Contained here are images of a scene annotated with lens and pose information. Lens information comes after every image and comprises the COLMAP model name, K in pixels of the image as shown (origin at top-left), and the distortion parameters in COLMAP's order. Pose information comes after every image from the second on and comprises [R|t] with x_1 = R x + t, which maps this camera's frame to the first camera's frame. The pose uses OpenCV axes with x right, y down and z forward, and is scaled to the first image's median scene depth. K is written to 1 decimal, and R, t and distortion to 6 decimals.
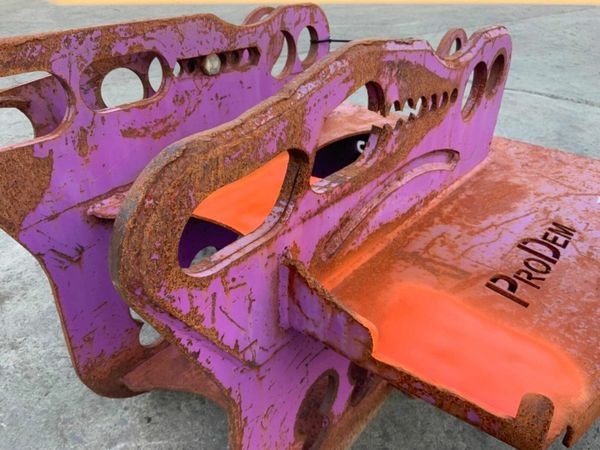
lens RADIAL K [[503.1, 0, 300.0], [0, 503.1, 225.0], [0, 0, 1]] dist [0.073449, -0.151566]
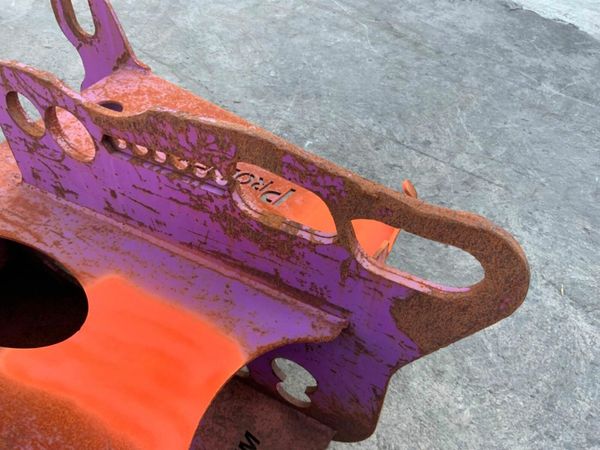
lens RADIAL K [[503.1, 0, 300.0], [0, 503.1, 225.0], [0, 0, 1]] dist [0.073449, -0.151566]
pose [[-0.185976, -0.708252, 0.681022, -0.533527], [0.470585, 0.544243, 0.694514, -0.661614], [-0.862533, 0.449642, 0.232077, 0.535373]]
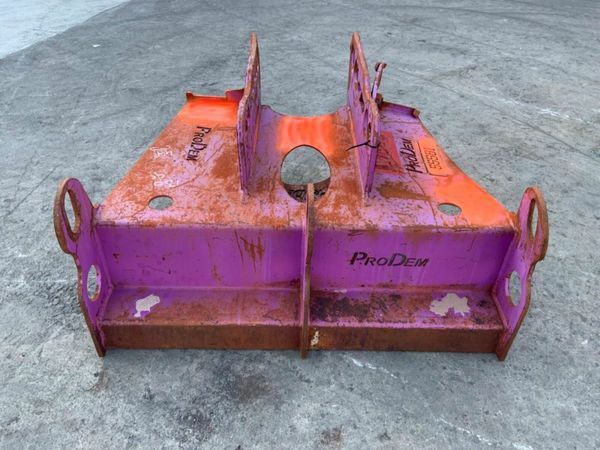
lens RADIAL K [[495.9, 0, 300.0], [0, 495.9, 225.0], [0, 0, 1]] dist [0.127495, -0.239954]
pose [[-0.784008, 0.361254, -0.504804, 1.387078], [-0.347182, 0.418946, 0.839017, -1.936940], [0.514583, 0.833055, -0.203036, 1.965570]]
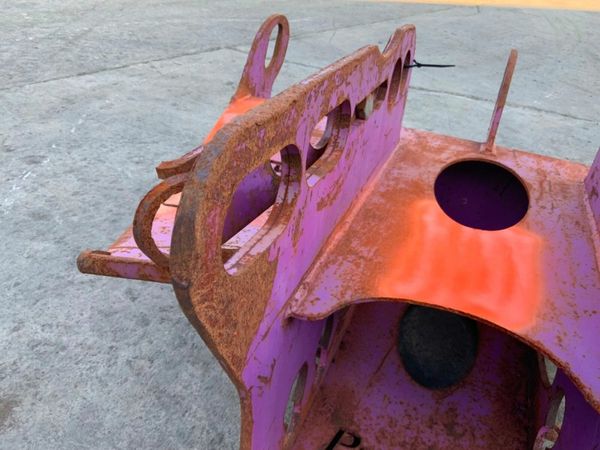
lens RADIAL K [[503.1, 0, 300.0], [0, 503.1, 225.0], [0, 0, 1]] dist [0.073449, -0.151566]
pose [[0.956339, -0.087198, 0.278947, -0.602187], [0.081201, 0.996151, 0.033002, -0.183781], [-0.280751, -0.008910, 0.959739, 0.278076]]
